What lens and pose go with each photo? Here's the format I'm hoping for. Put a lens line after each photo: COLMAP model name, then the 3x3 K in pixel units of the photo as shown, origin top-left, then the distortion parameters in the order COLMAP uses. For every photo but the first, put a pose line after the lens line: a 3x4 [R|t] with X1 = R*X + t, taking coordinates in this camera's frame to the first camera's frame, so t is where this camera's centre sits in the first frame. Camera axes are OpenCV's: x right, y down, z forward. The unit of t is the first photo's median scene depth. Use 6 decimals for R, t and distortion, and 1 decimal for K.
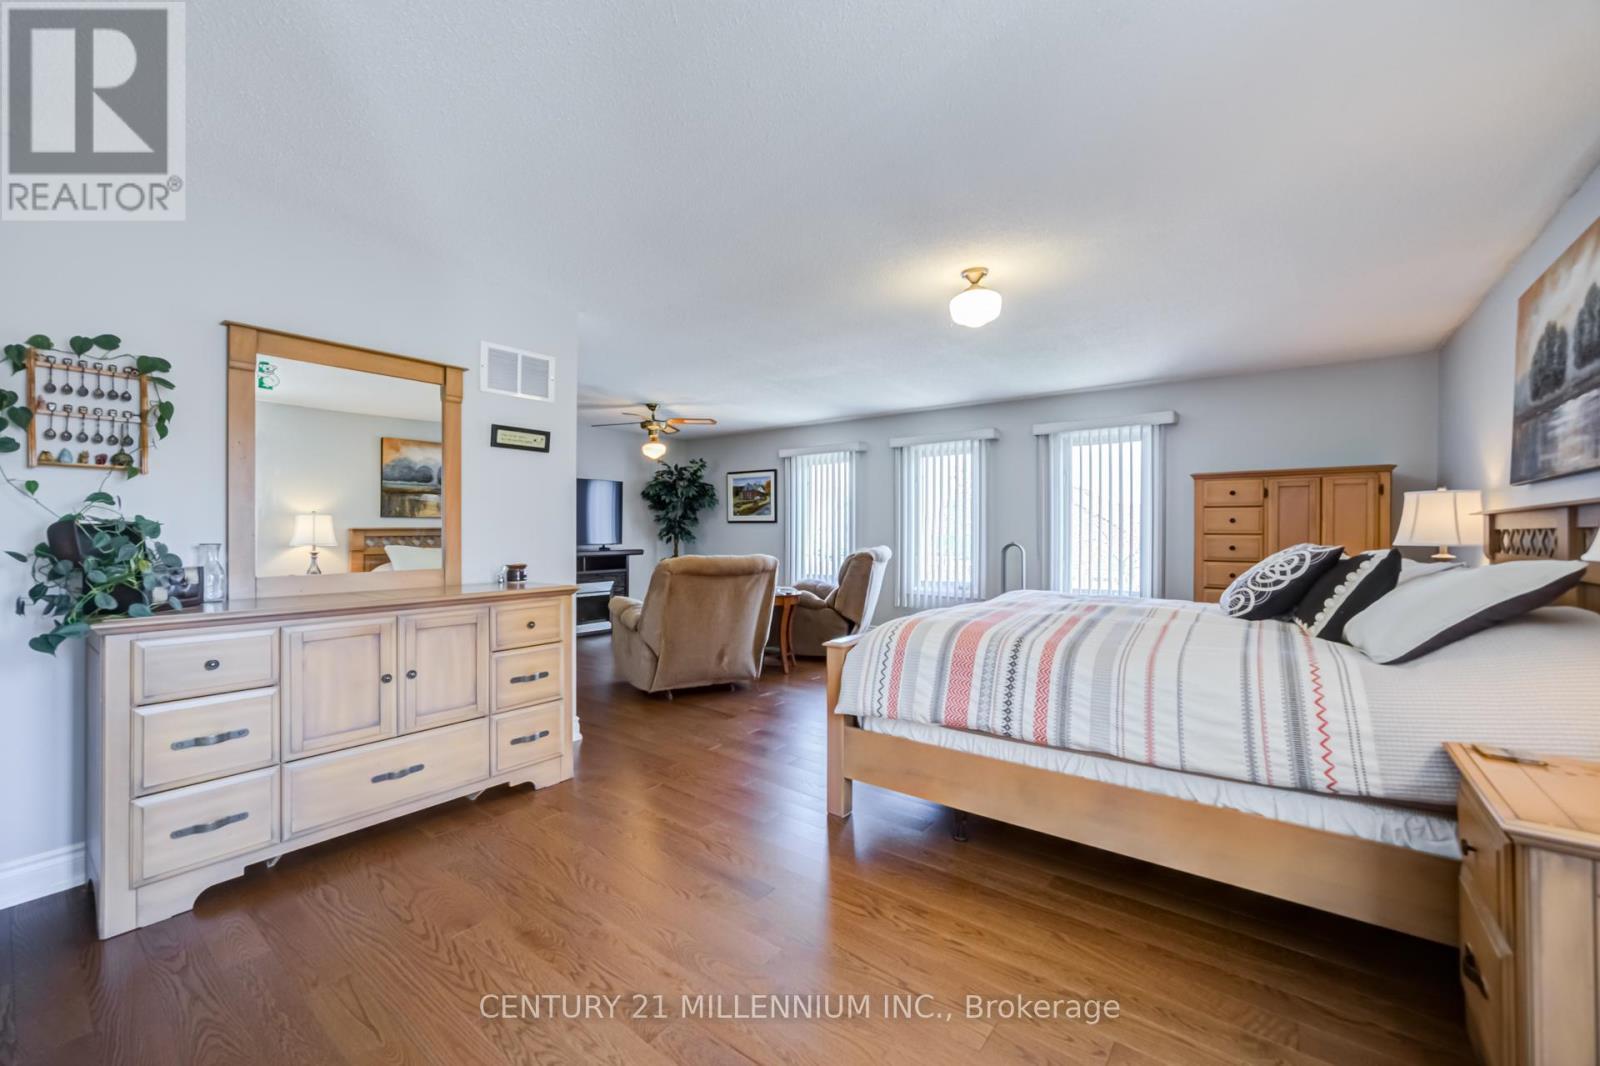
lens RADIAL K [[648.3, 0, 798.8], [0, 648.3, 530.4], [0, 0, 1]] dist [0.007269, 0.000093]
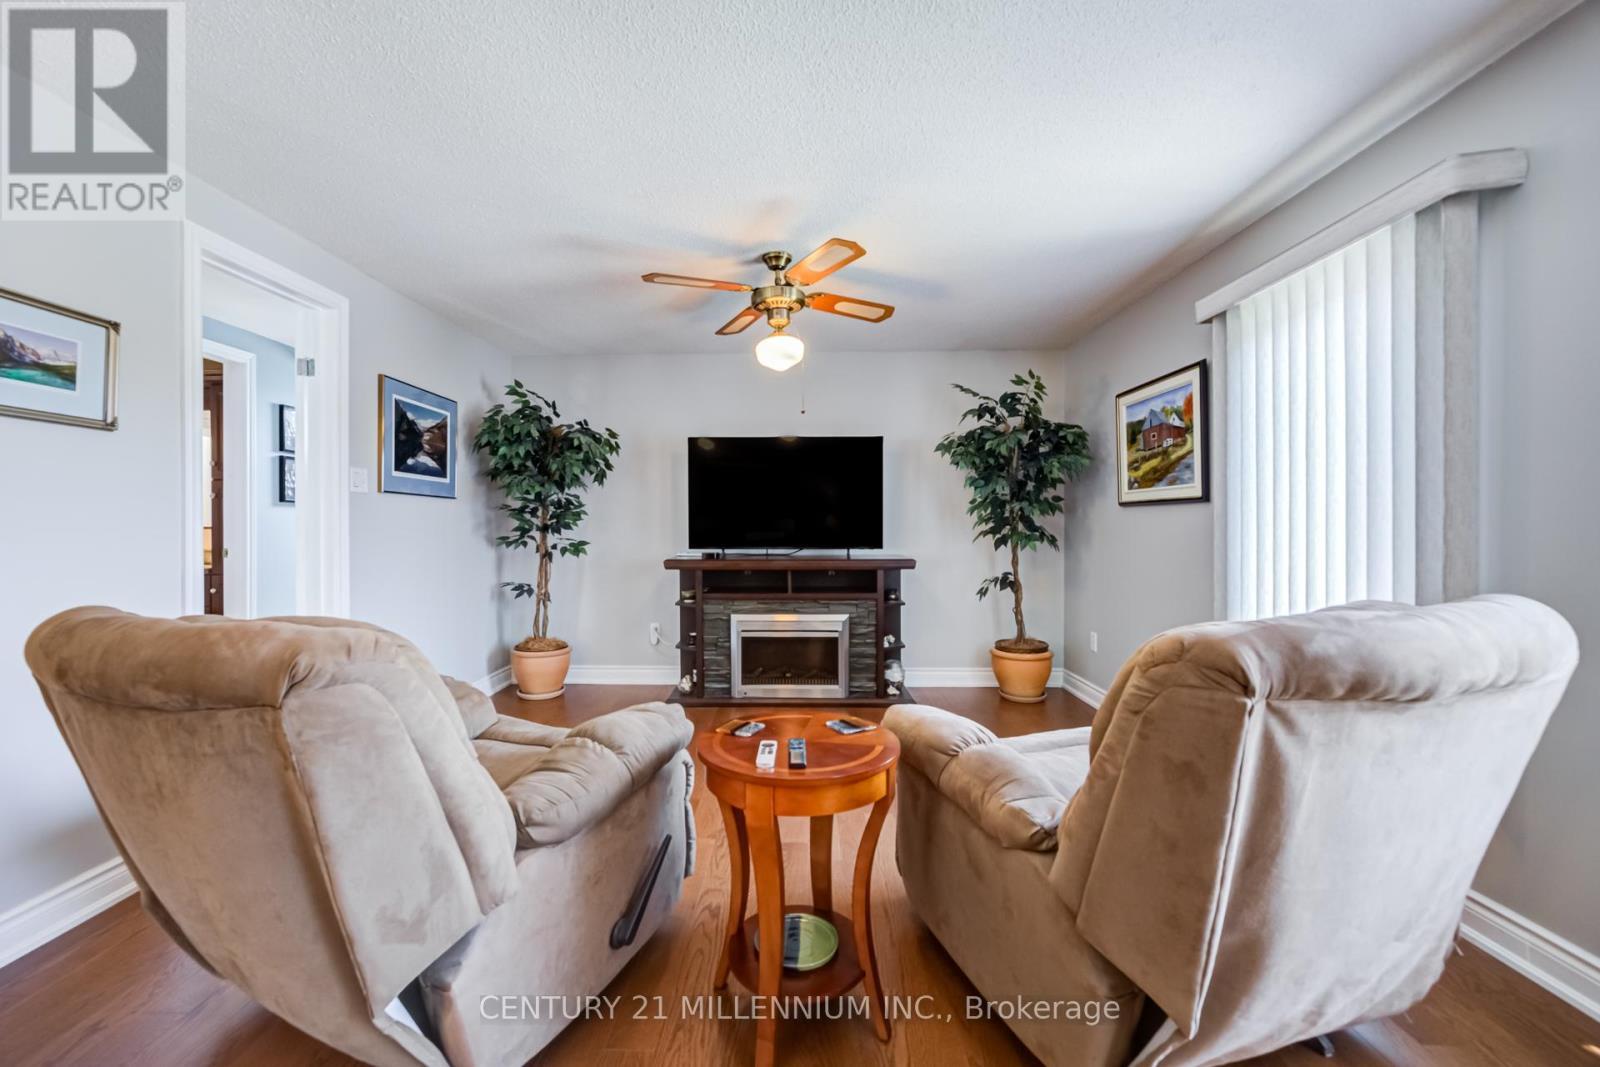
lens RADIAL K [[648.3, 0, 789.1], [0, 648.3, 525.7], [0, 0, 1]] dist [0.007269, 0.000093]
pose [[0.579980, 0.000005, -0.814631, 0.146898], [-0.001985, 0.999997, -0.001407, 0.003189], [0.814628, 0.002433, 0.579978, 0.653055]]
